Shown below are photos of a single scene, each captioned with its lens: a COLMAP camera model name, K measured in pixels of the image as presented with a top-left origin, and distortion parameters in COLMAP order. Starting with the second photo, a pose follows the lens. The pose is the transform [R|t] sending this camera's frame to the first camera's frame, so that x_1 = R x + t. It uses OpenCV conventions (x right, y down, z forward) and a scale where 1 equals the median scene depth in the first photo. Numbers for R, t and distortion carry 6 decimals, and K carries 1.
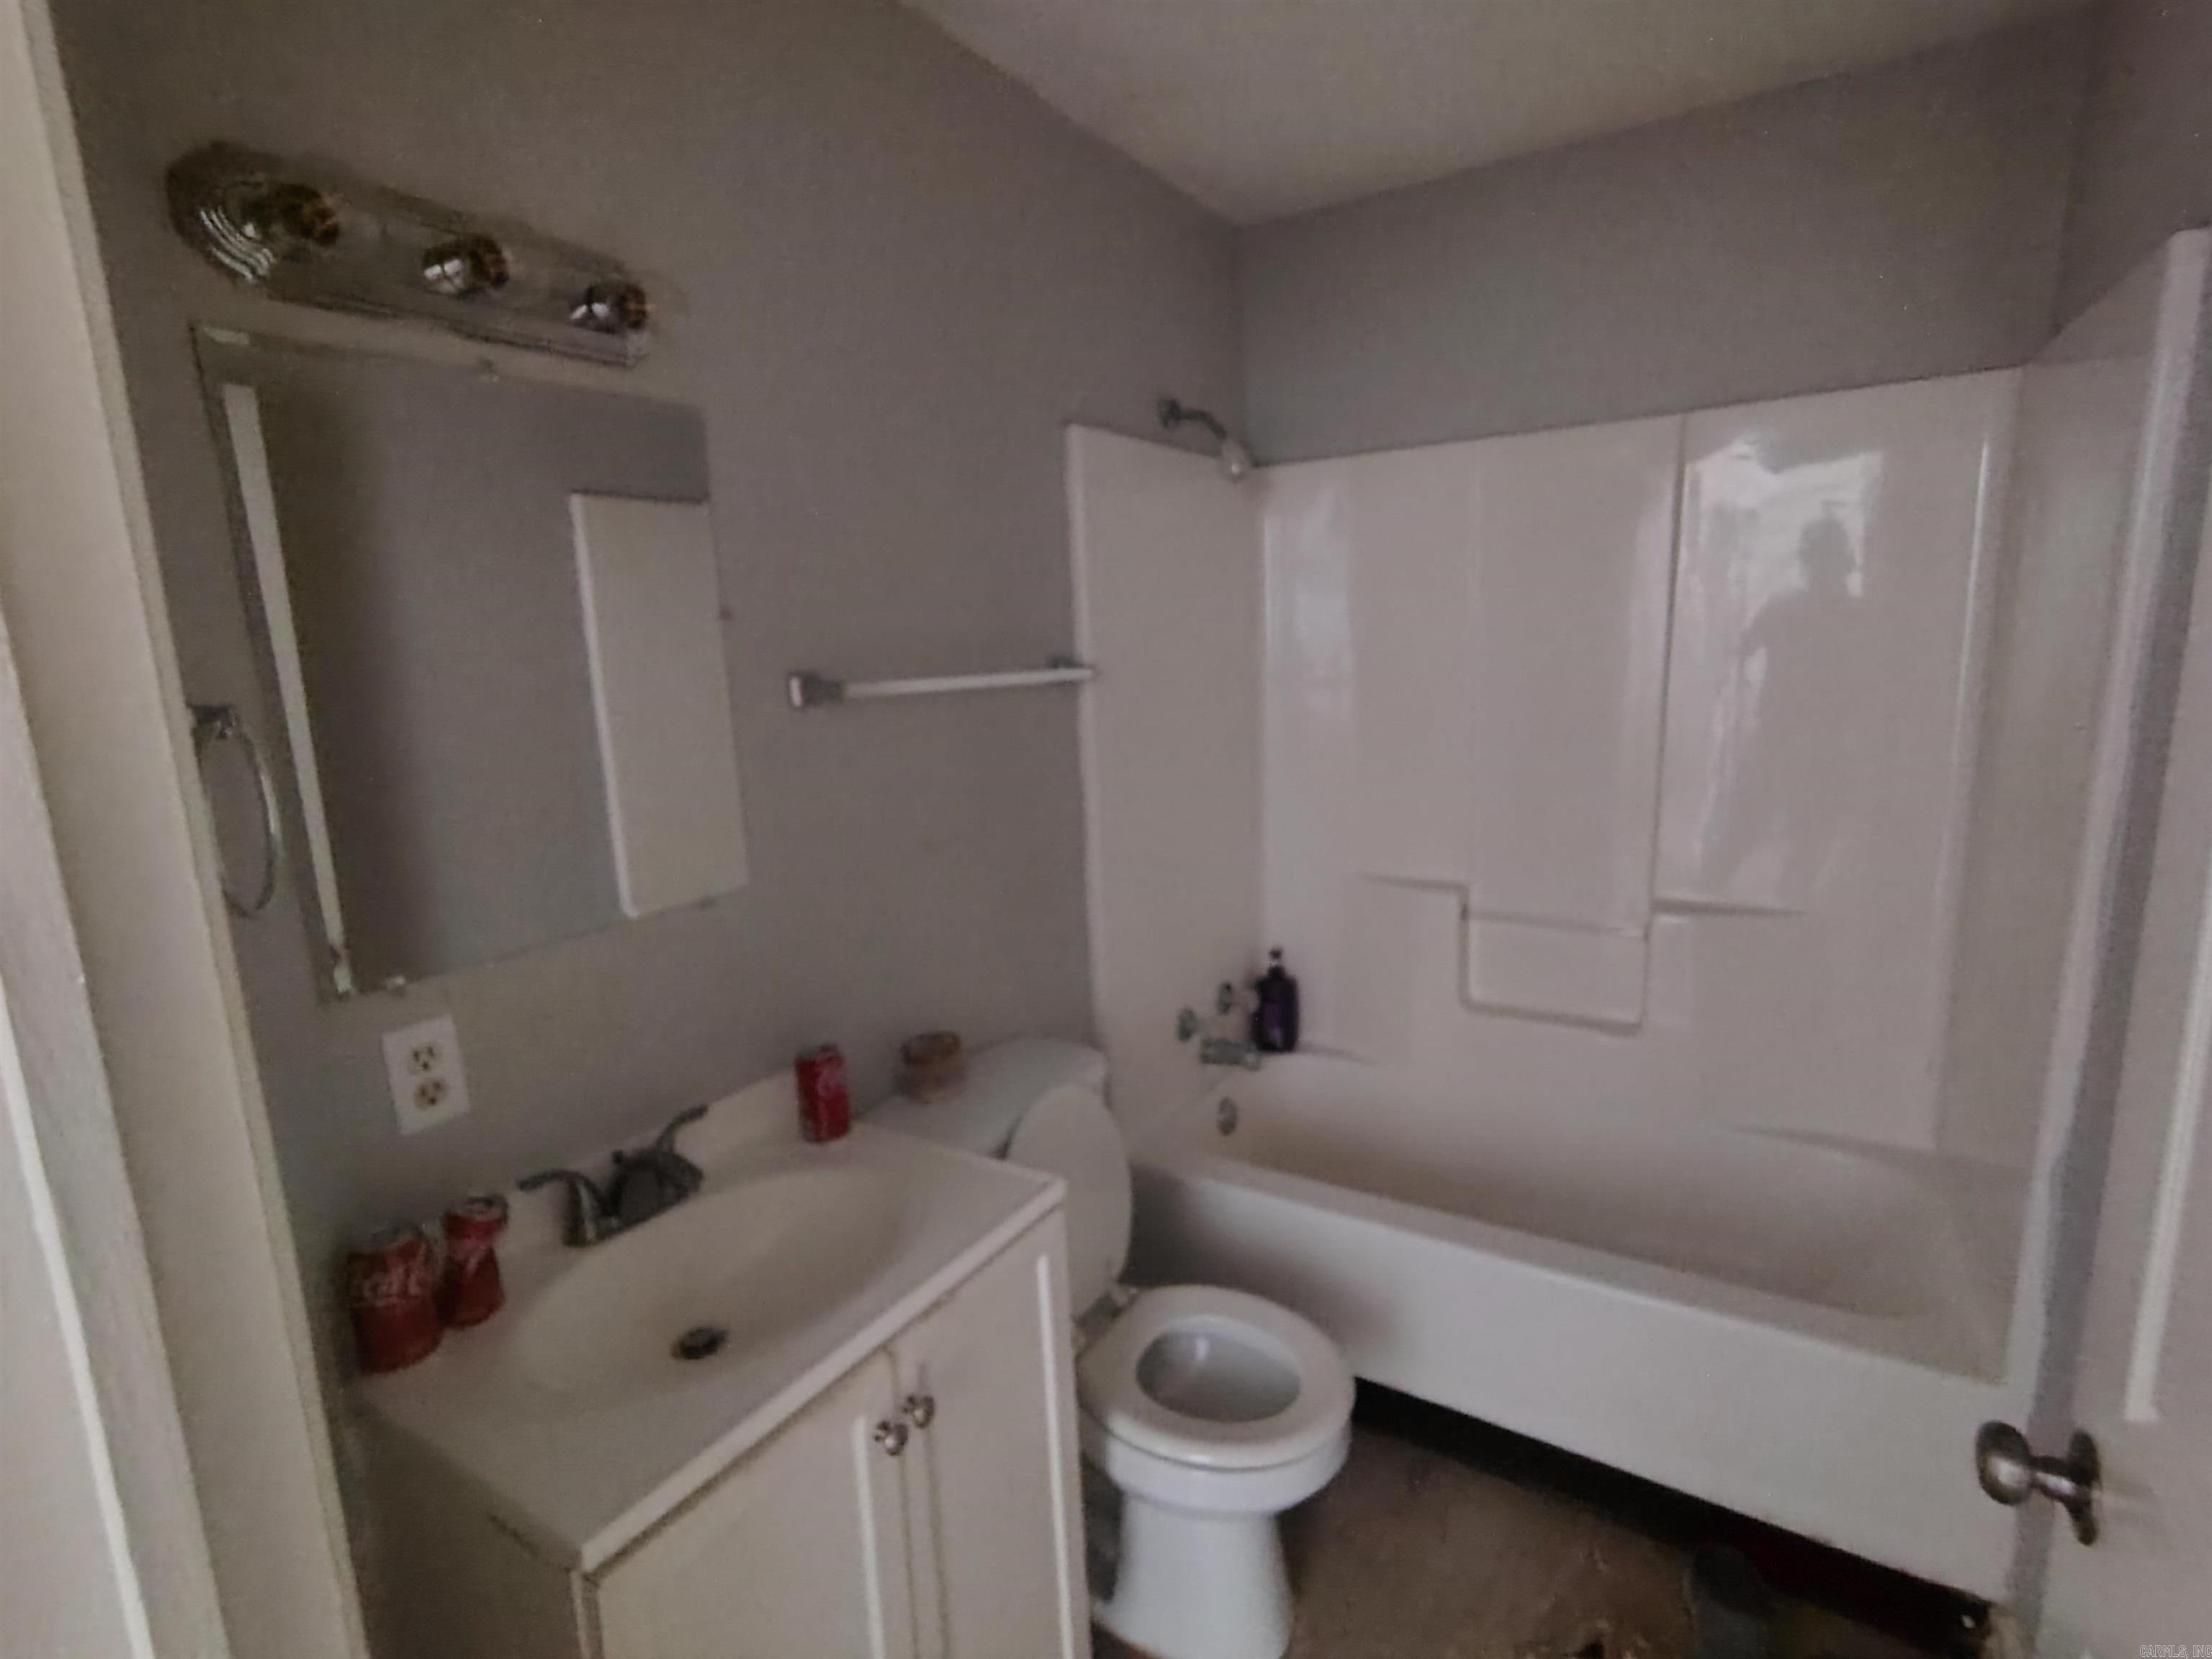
lens RADIAL K [[1035.4, 0, 1107.5], [0, 1035.4, 827.5], [0, 0, 1]] dist [-0.014664, 0.006038]
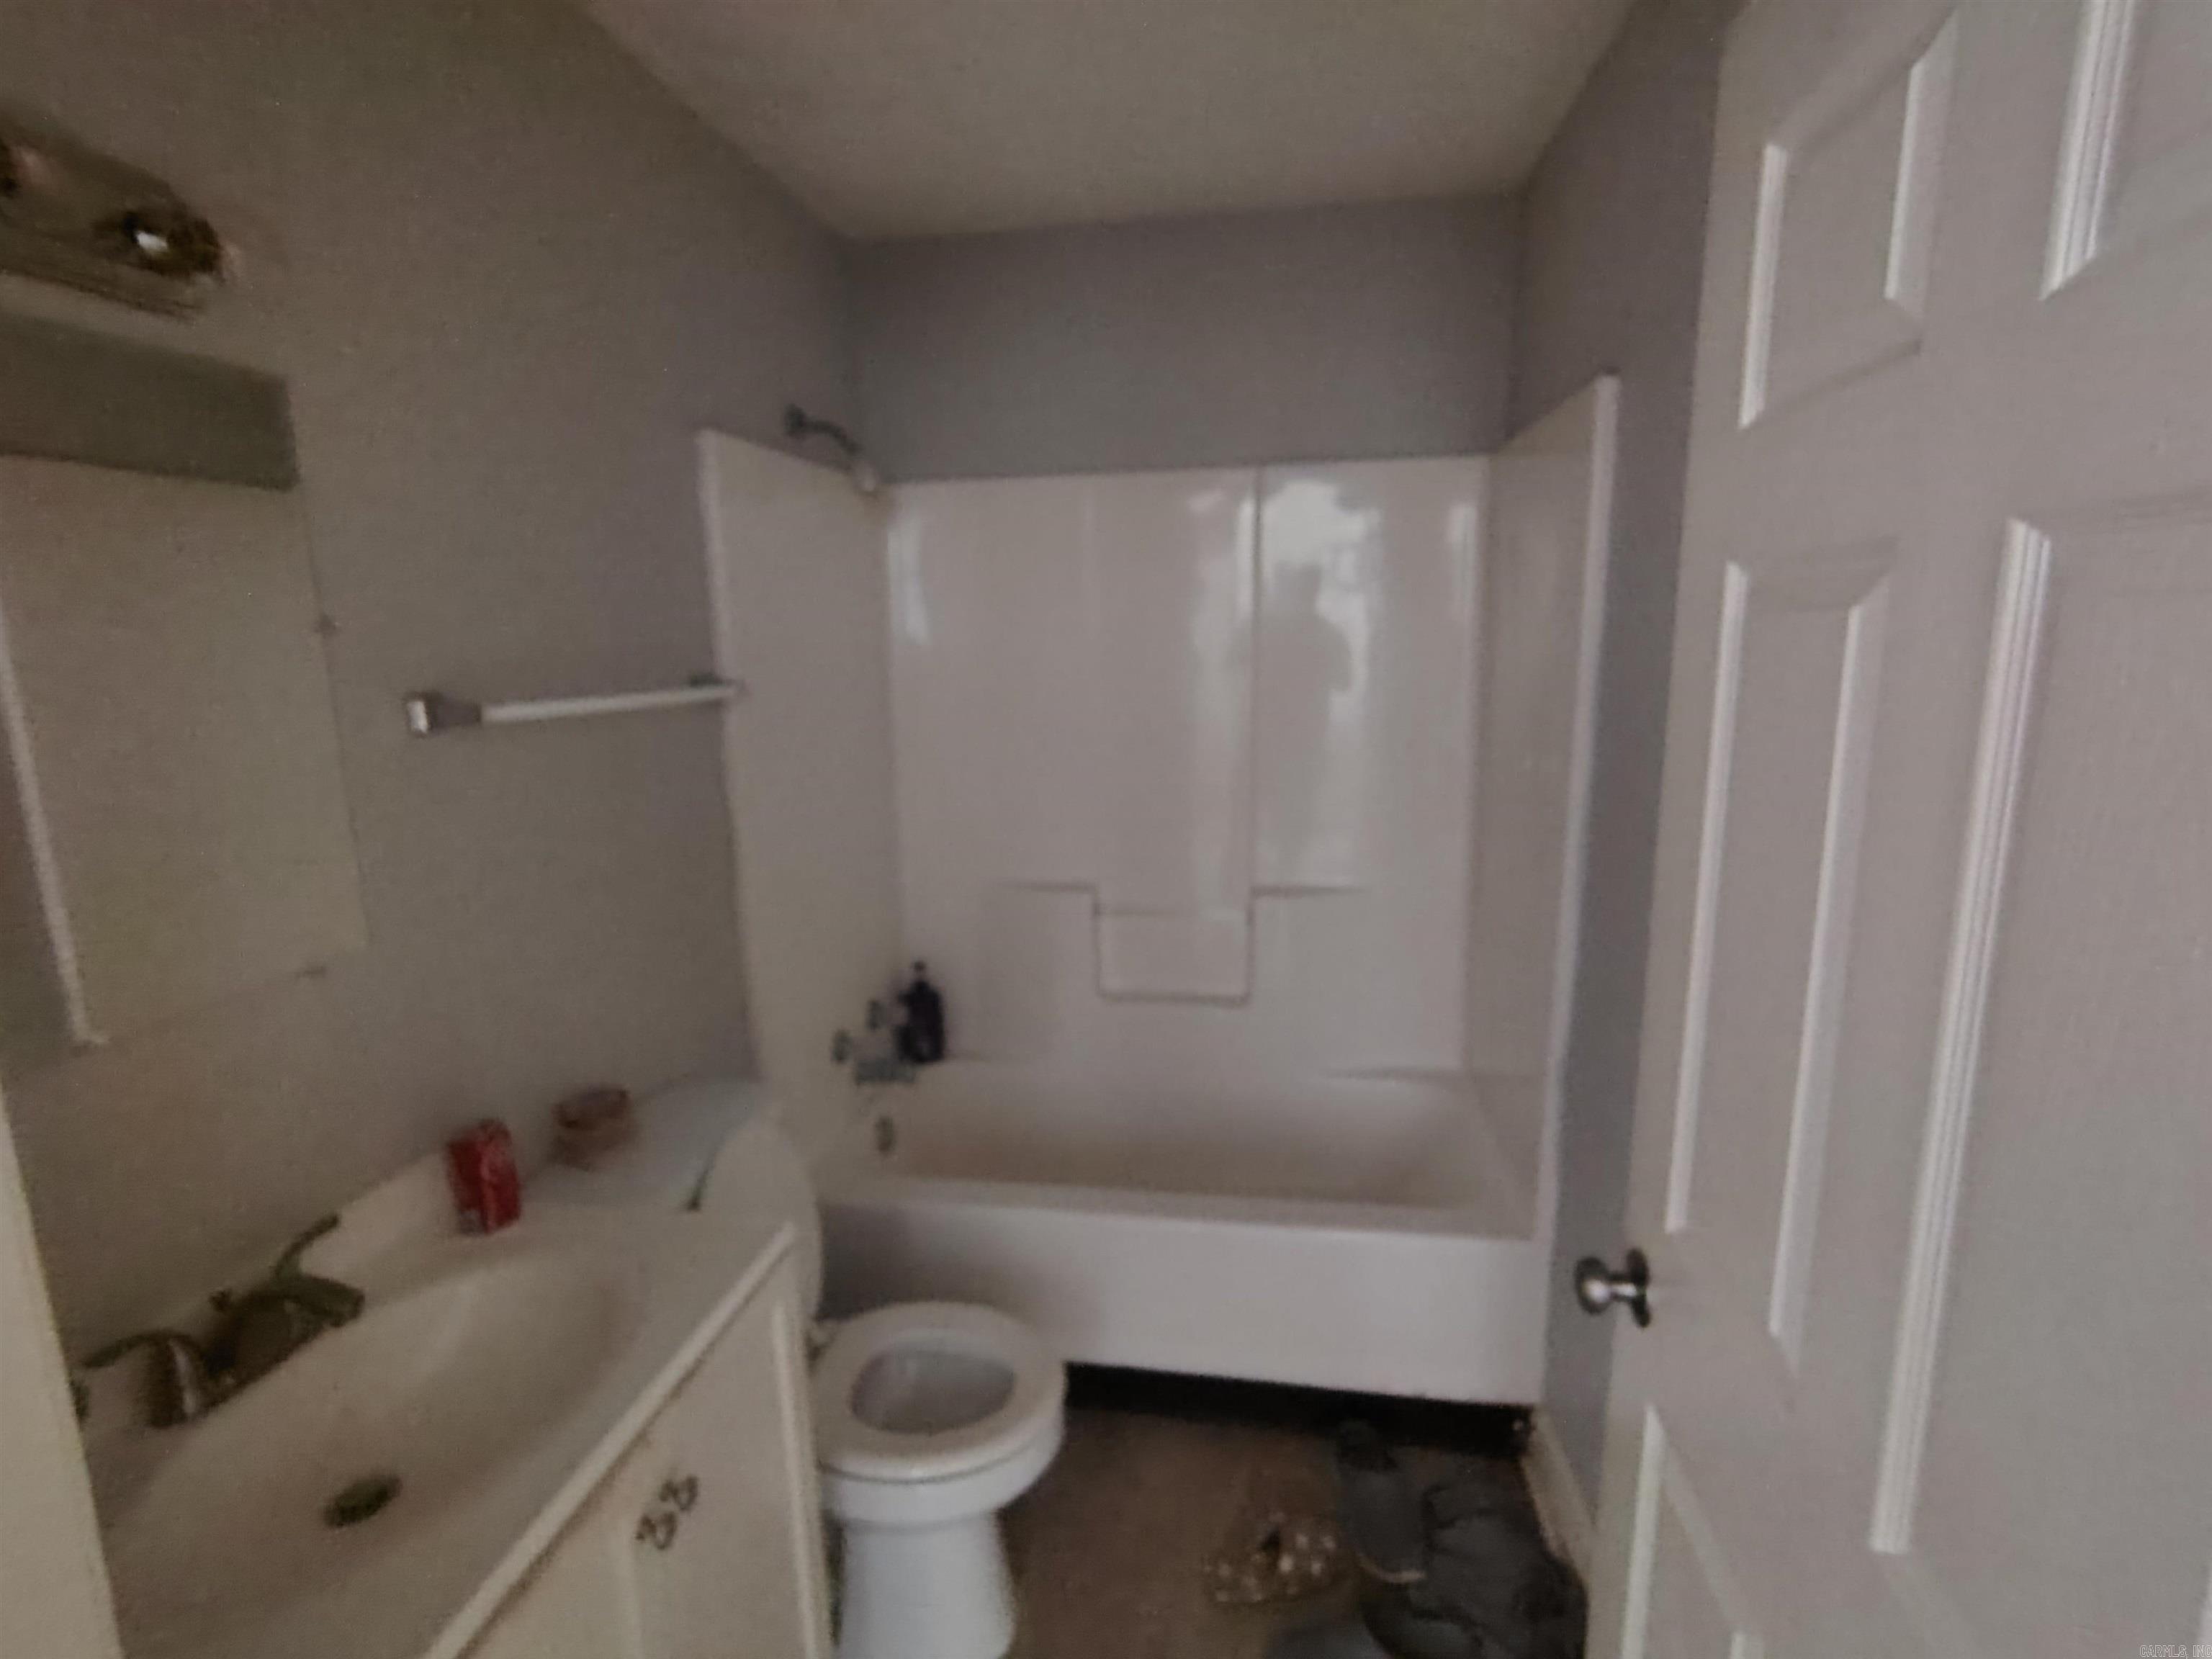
lens RADIAL K [[1035.4, 0, 1107.5], [0, 1035.4, 827.5], [0, 0, 1]] dist [-0.014664, 0.006038]
pose [[0.919354, -0.048840, 0.390388, -0.106293], [0.052010, 0.998644, 0.002454, -0.010782], [-0.389978, 0.018048, 0.920647, -0.007753]]
